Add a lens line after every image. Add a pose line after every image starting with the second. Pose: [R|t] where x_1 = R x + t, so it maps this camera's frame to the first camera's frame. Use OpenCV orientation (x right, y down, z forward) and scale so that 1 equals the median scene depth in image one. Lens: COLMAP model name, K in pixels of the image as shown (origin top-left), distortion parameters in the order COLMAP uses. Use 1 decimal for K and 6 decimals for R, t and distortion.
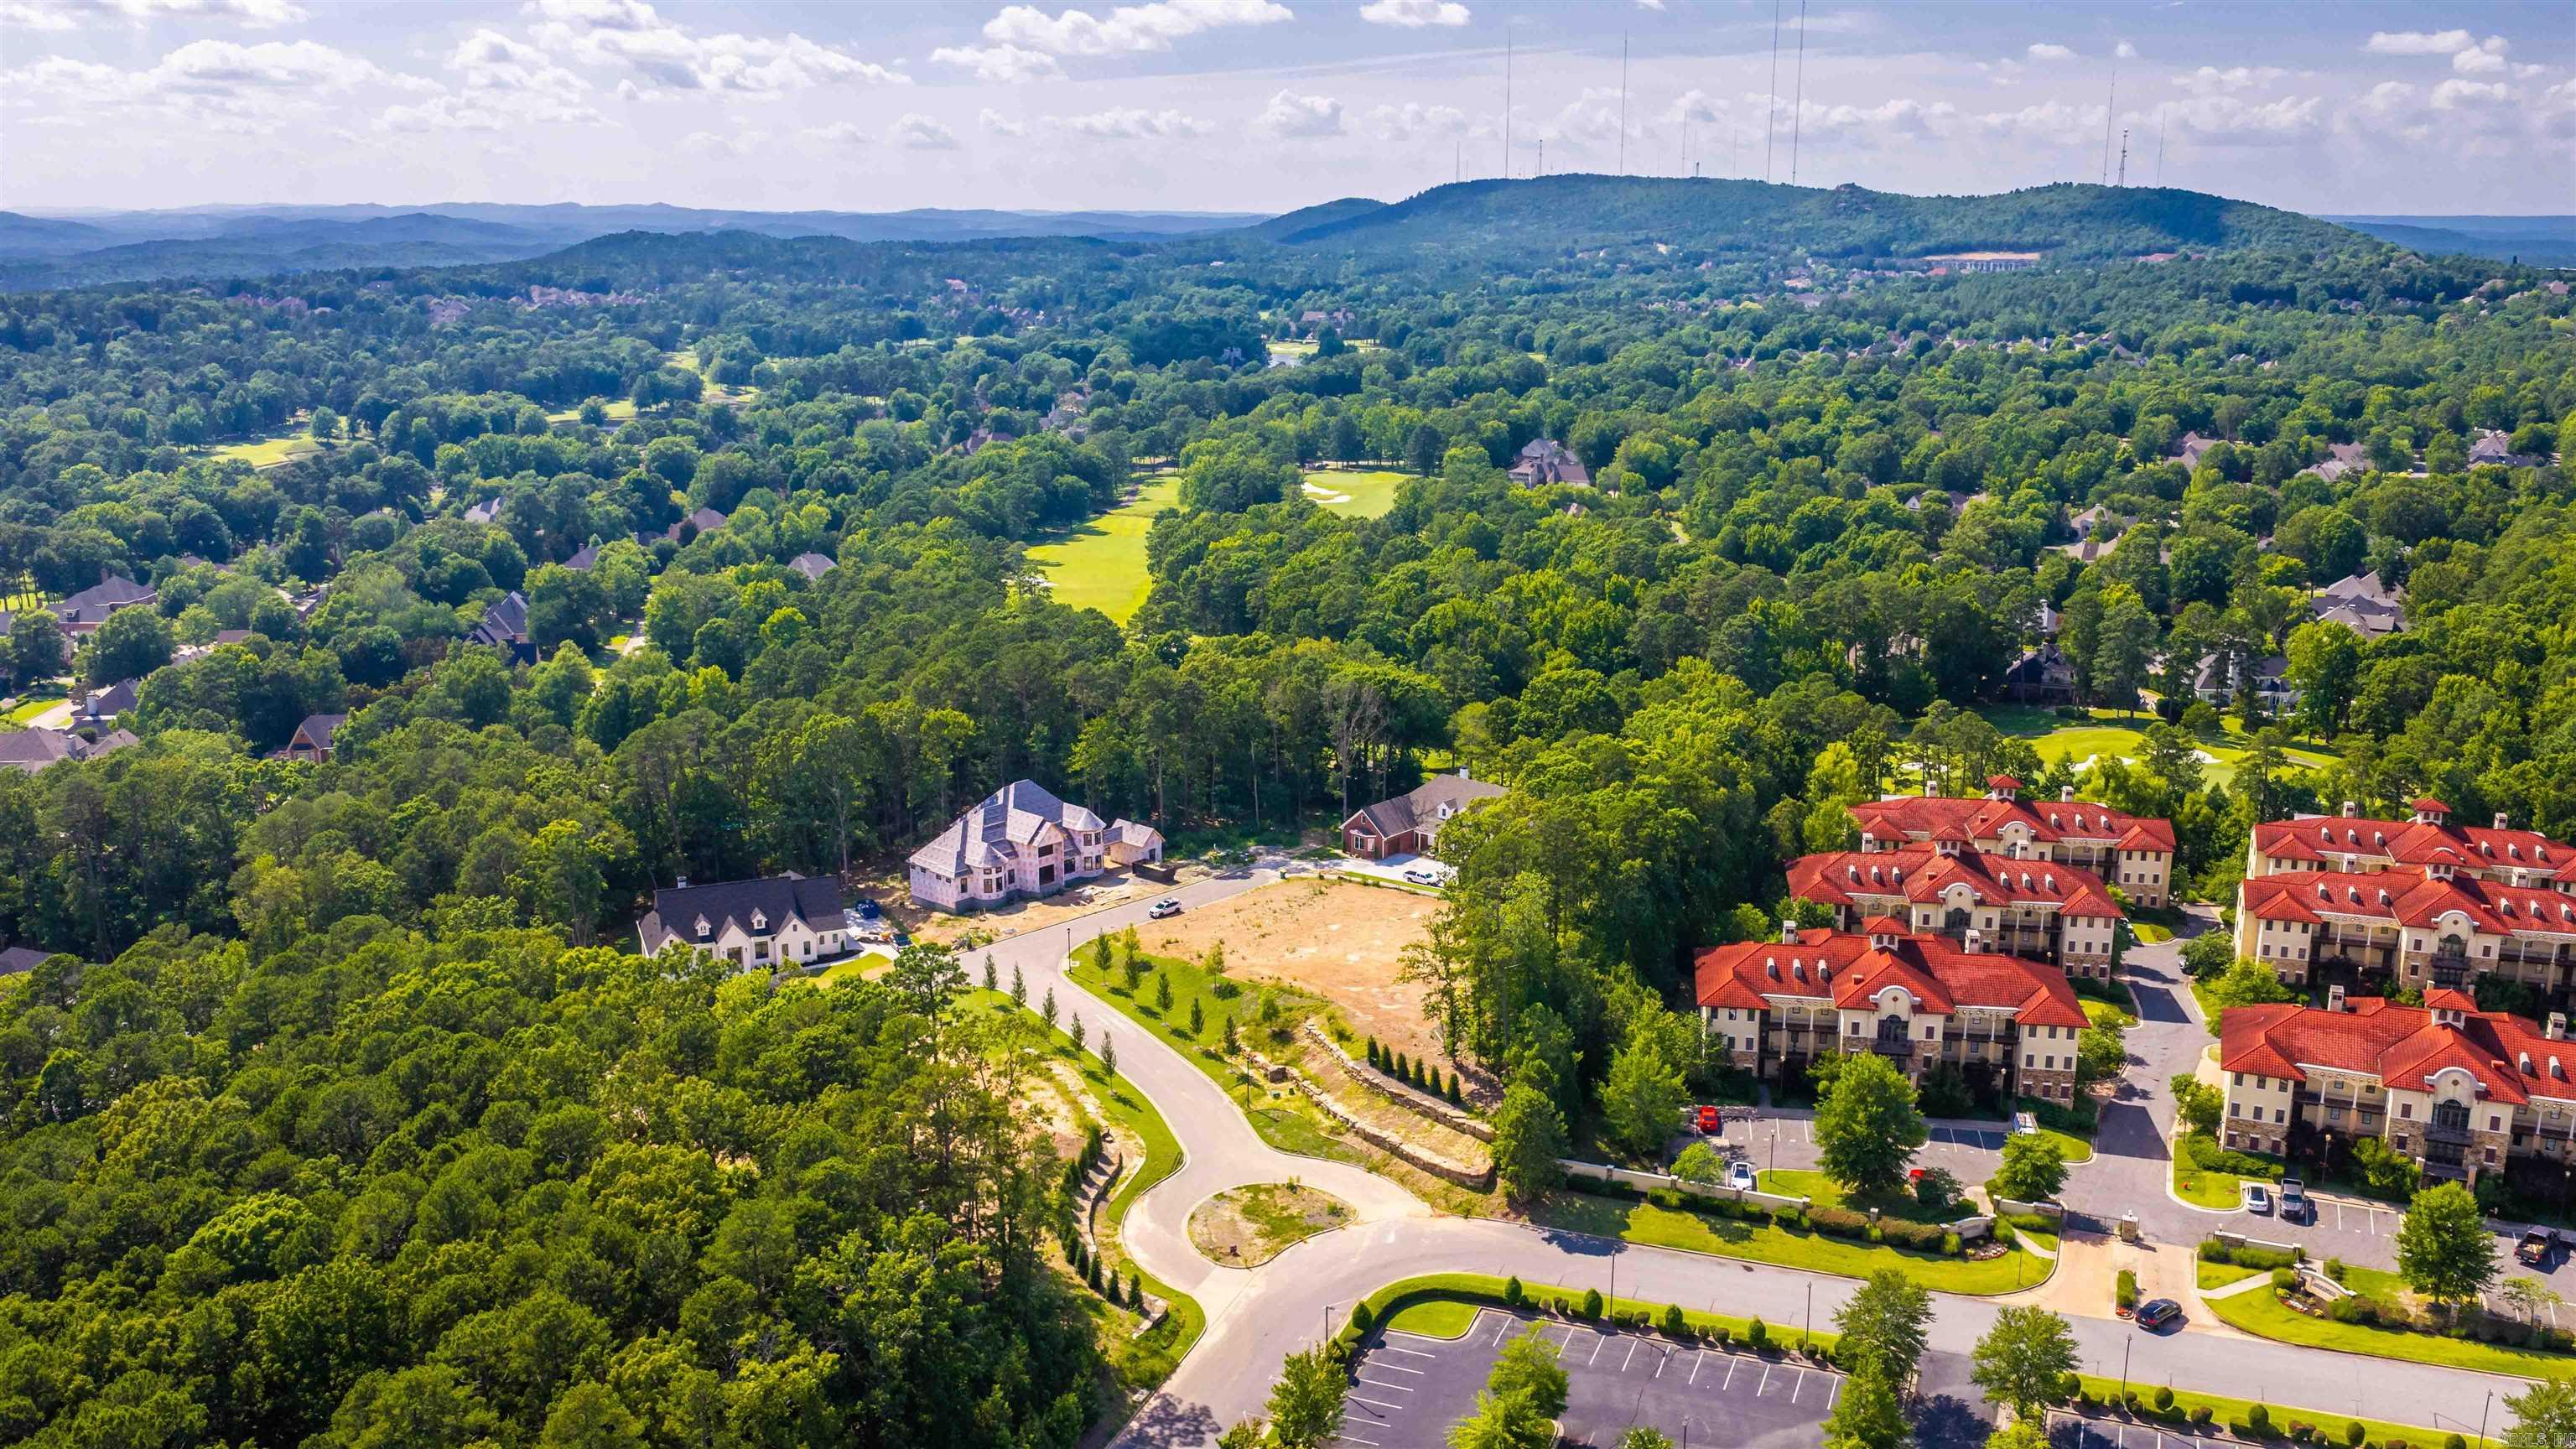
lens RADIAL K [[2126.6, 0, 1290.9], [0, 2126.6, 740.9], [0, 0, 1]] dist [0.021570, -0.046151]
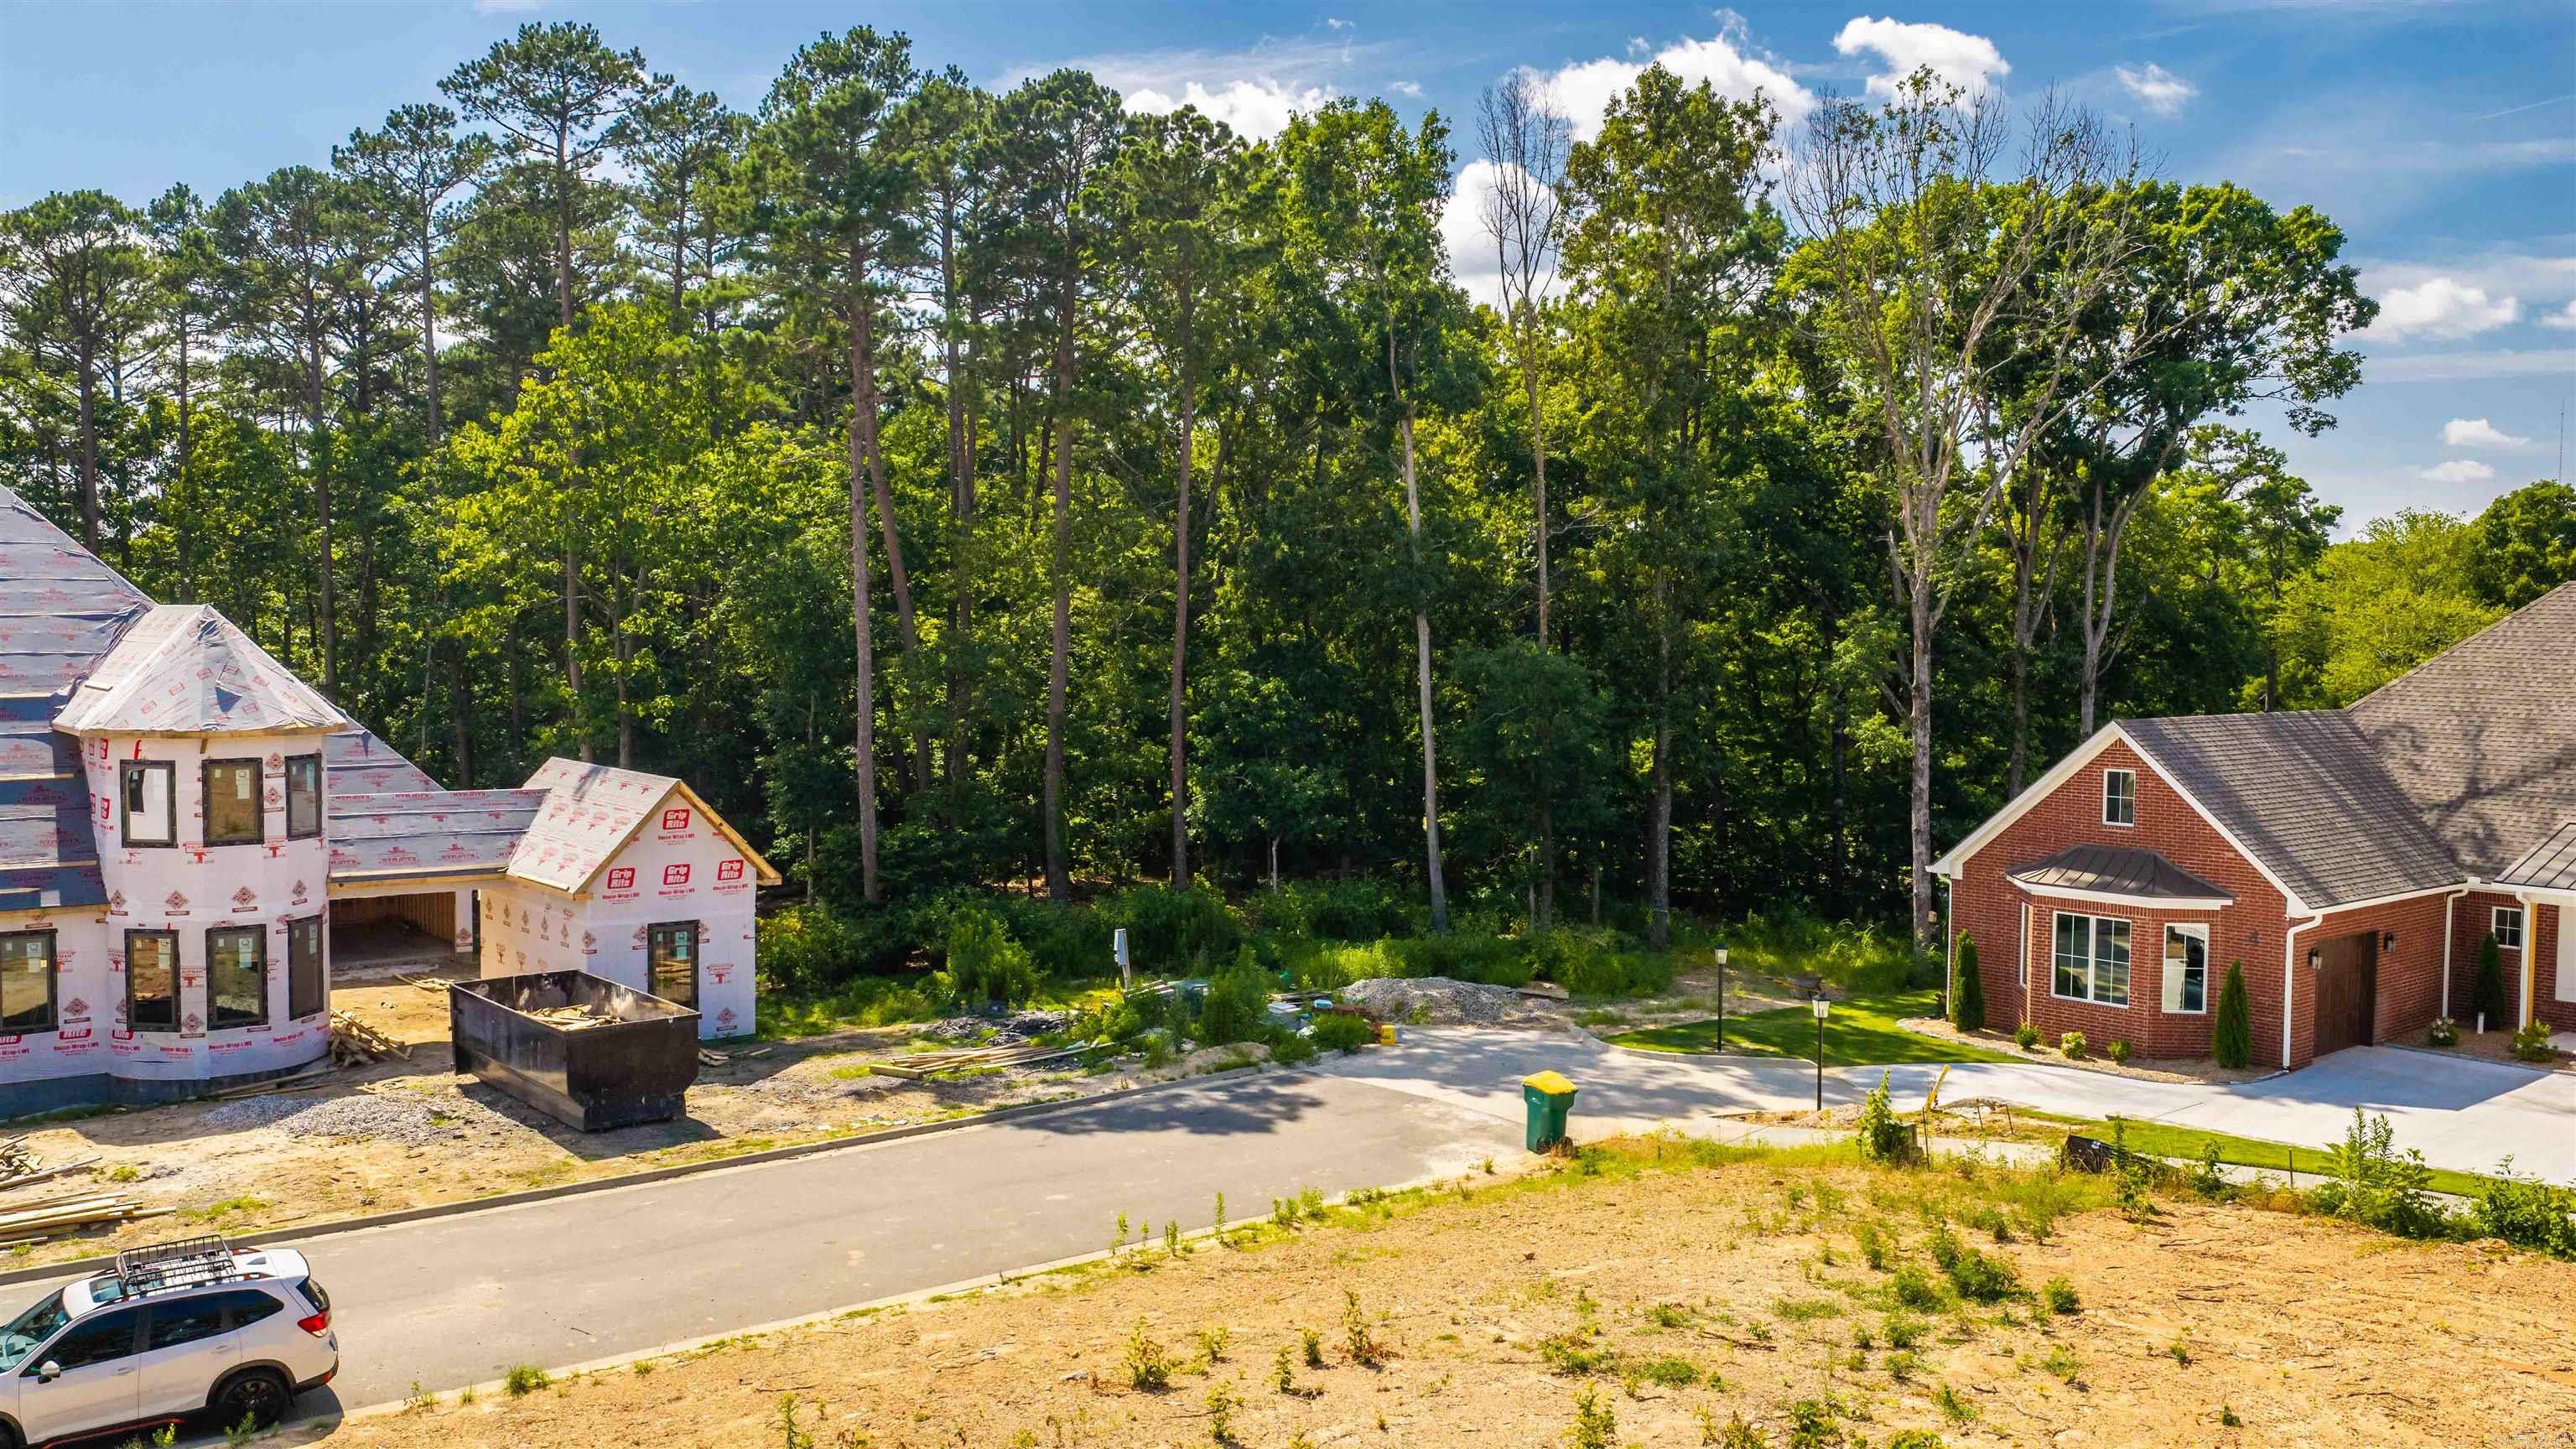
lens RADIAL K [[2126.6, 0, 1290.9], [0, 2126.6, 740.9], [0, 0, 1]] dist [0.021570, -0.046151]
pose [[0.987907, 0.020954, -0.153625, 0.000115], [-0.047407, 0.984196, -0.170617, 0.021122], [0.147622, 0.175837, 0.973288, 0.293477]]
